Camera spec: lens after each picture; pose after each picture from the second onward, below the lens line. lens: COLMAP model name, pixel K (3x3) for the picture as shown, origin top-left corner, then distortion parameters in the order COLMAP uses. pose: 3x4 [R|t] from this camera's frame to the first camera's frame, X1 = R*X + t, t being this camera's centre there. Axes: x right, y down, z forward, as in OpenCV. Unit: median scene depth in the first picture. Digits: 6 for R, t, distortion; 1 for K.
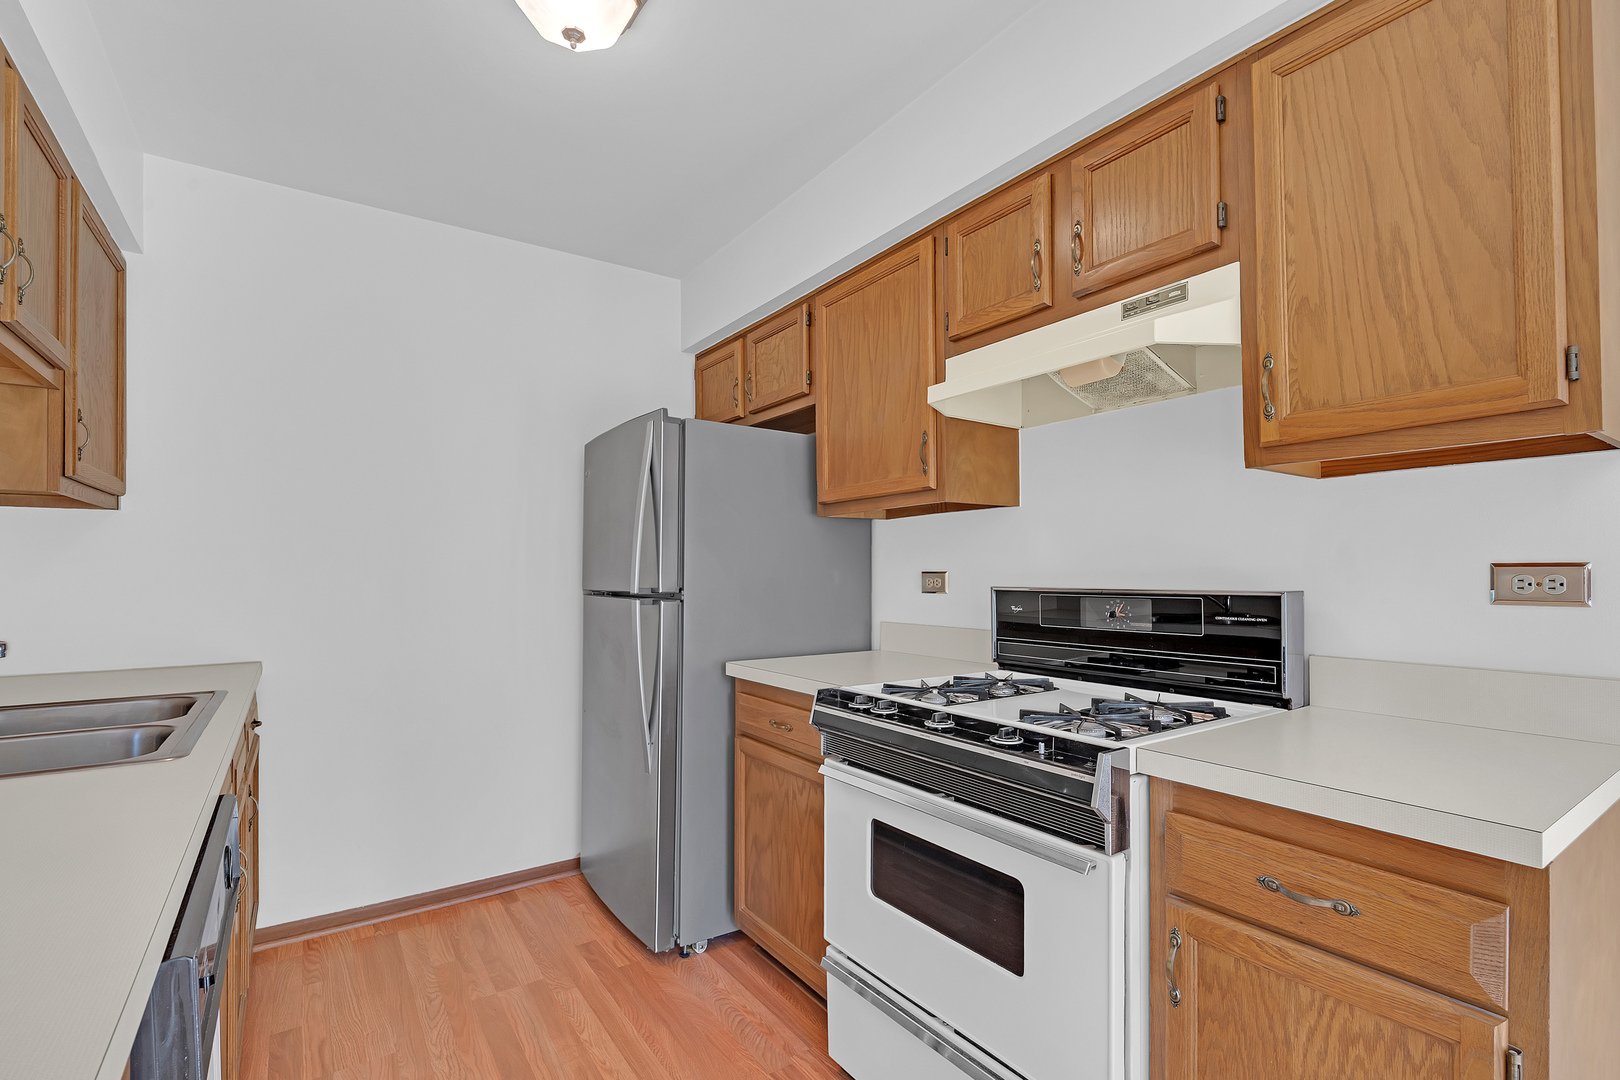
lens RADIAL K [[746.8, 0, 816.1], [0, 746.8, 566.7], [0, 0, 1]] dist [-0.002509, -0.000386]
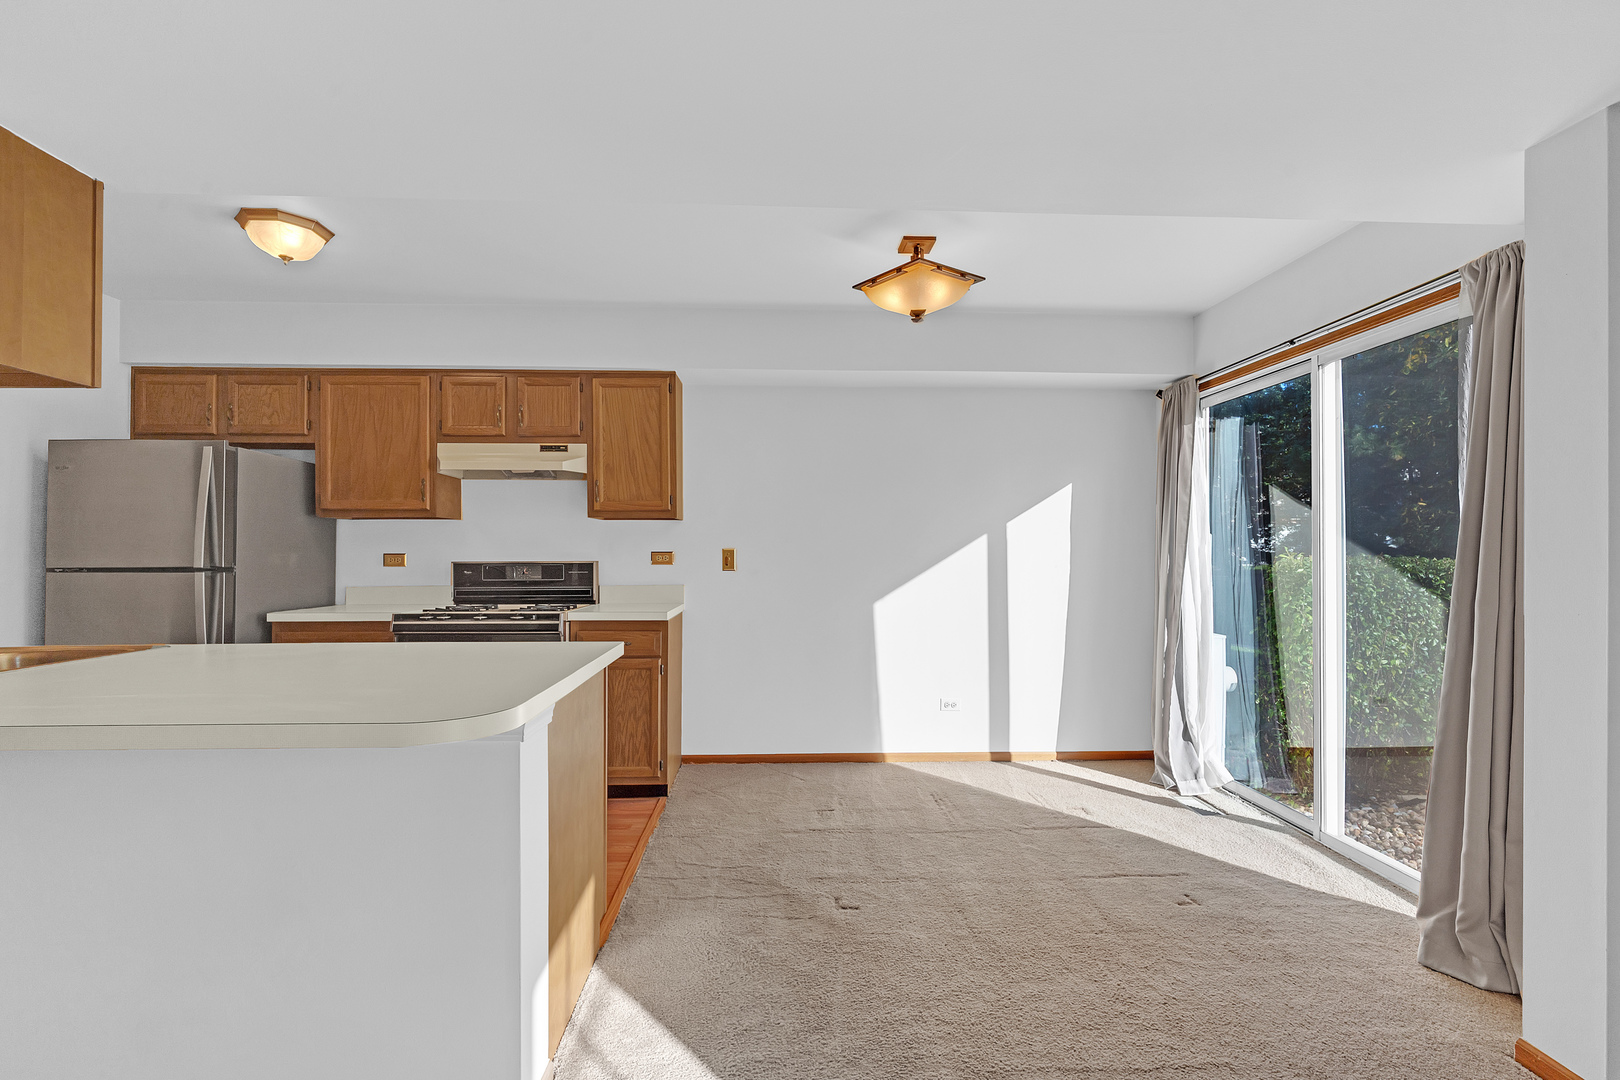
lens RADIAL K [[721.6, 0, 799.6], [0, 721.6, 547.9], [0, 0, 1]] dist [-0.000556, -0.000101]
pose [[0.545005, 0.011391, 0.838355, -0.845845], [-0.008024, 0.999933, -0.008370, 0.000052], [-0.838394, -0.002165, 0.545060, -0.769639]]
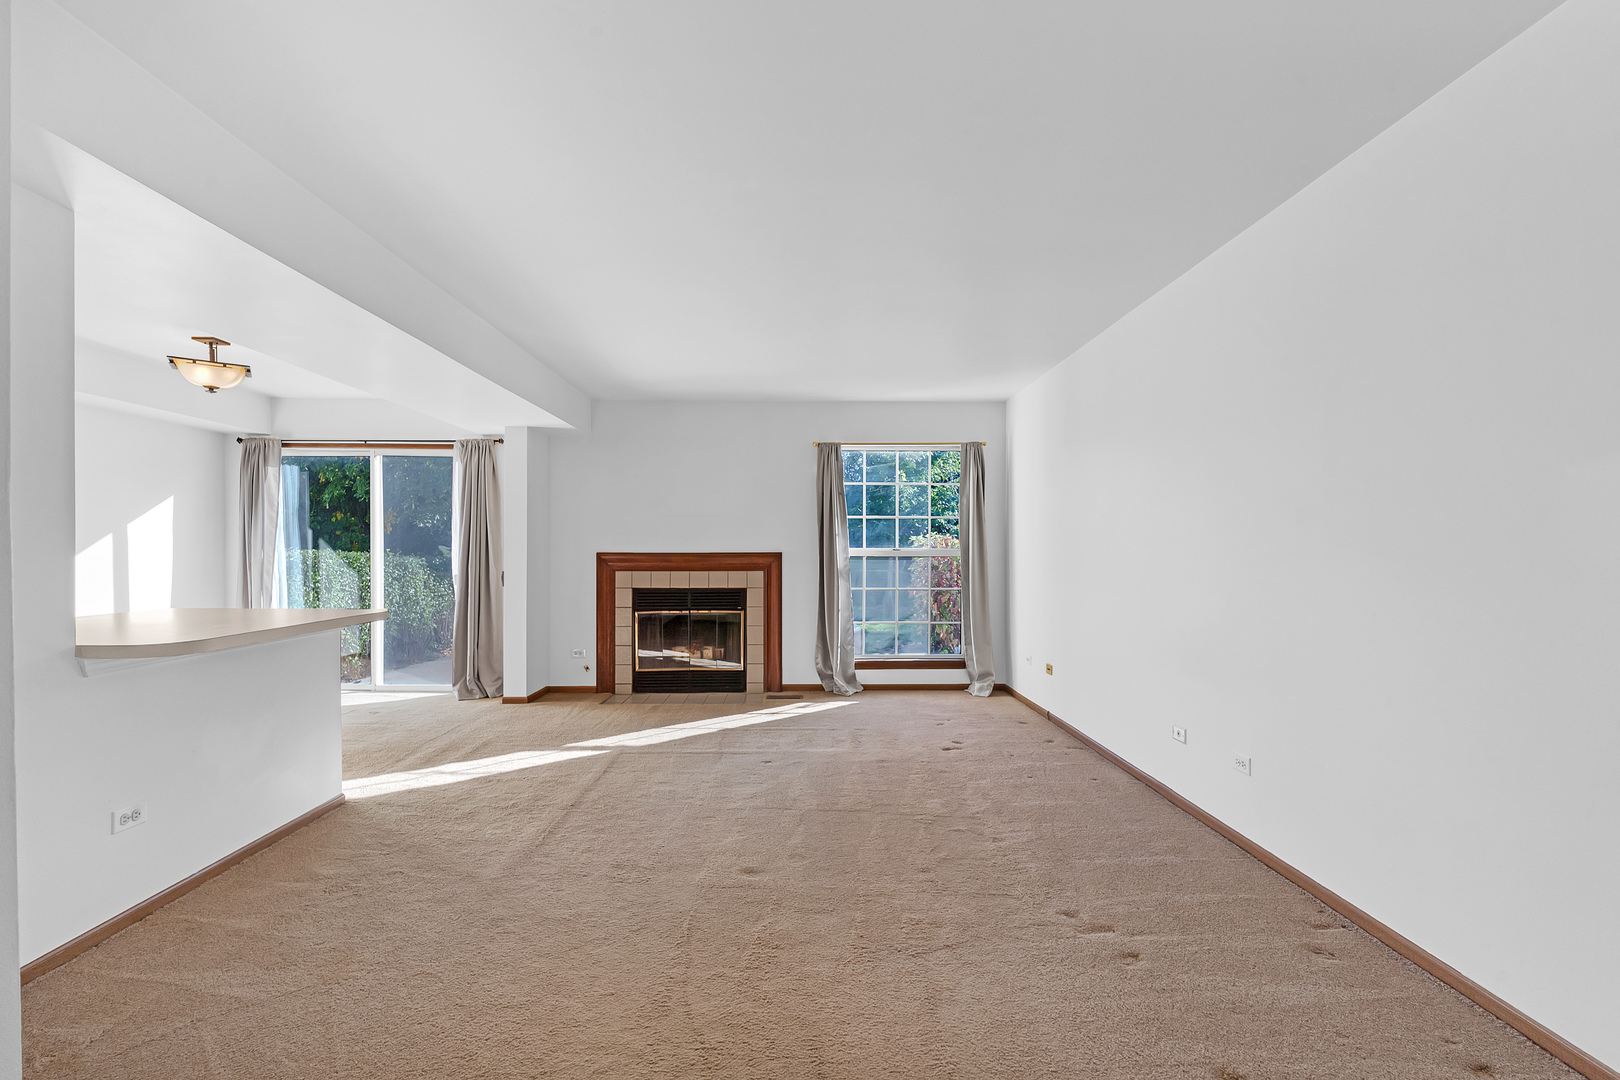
lens RADIAL K [[721.6, 0, 799.6], [0, 721.6, 547.9], [0, 0, 1]] dist [-0.000556, -0.000101]
pose [[-0.819017, 0.006477, 0.573732, -2.126051], [0.002353, 0.999966, -0.007929, 0.014217], [-0.573764, -0.005144, -0.819004, 0.528204]]
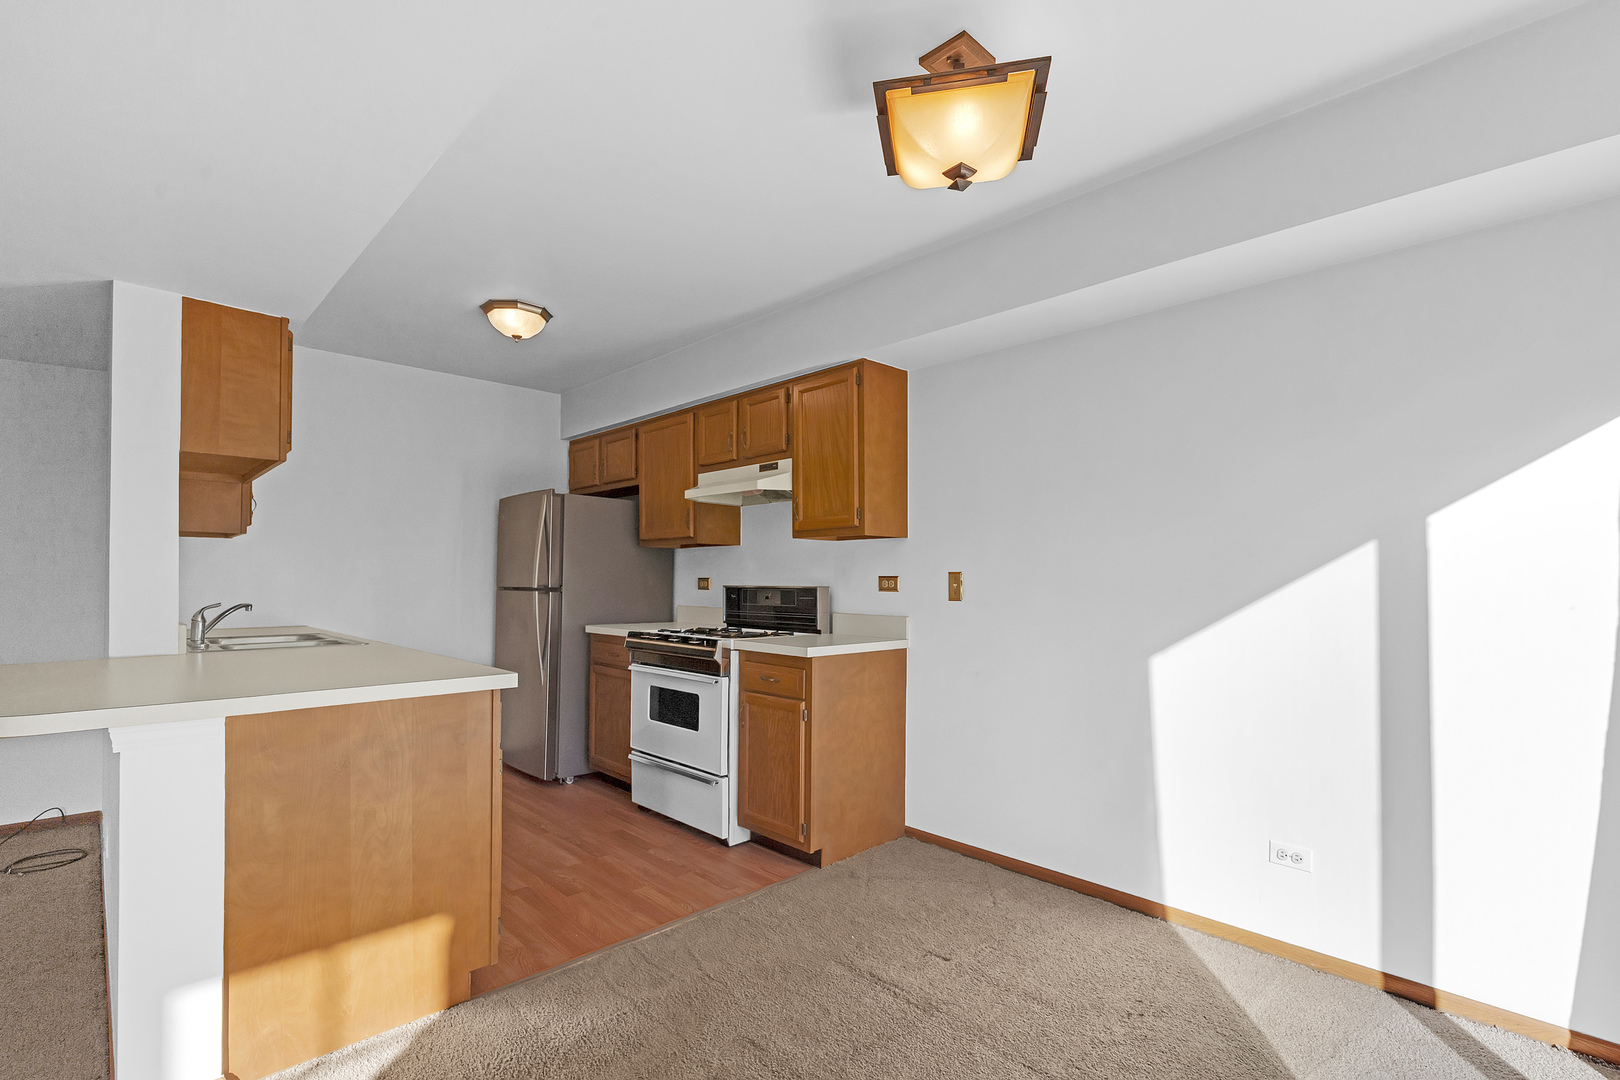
lens RADIAL K [[736.5, 0, 810.4], [0, 736.5, 569.7], [0, 0, 1]] dist [0.002625, 0.000015]
pose [[0.986212, 0.011056, 0.165117, 0.141712], [-0.009867, 0.999919, -0.008020, -0.002208], [-0.165193, 0.006280, 0.986241, -1.010225]]
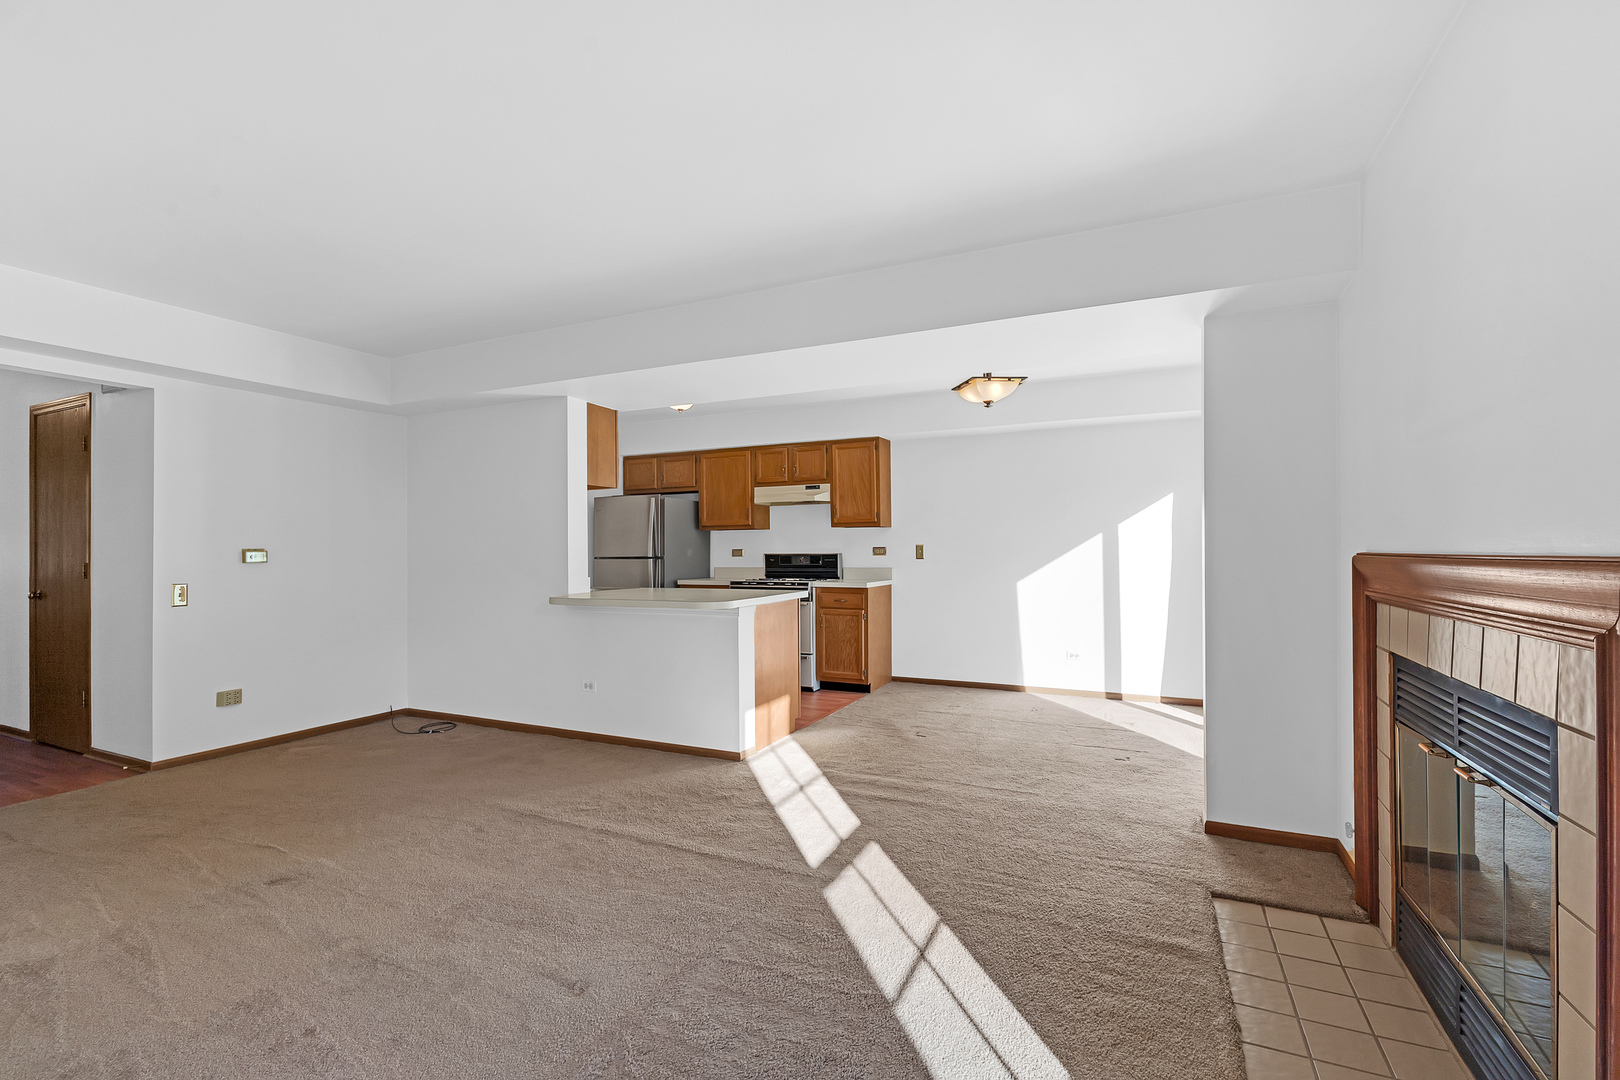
lens RADIAL K [[700.8, 0, 810.0], [0, 700.8, 540.0], [0, 0, 1]] dist [-0.000591, -0.000032]
pose [[0.869743, 0.004935, 0.493481, -1.158483], [-0.000194, 0.999953, -0.009657, -0.004496], [-0.493506, 0.008304, 0.869703, -1.870103]]
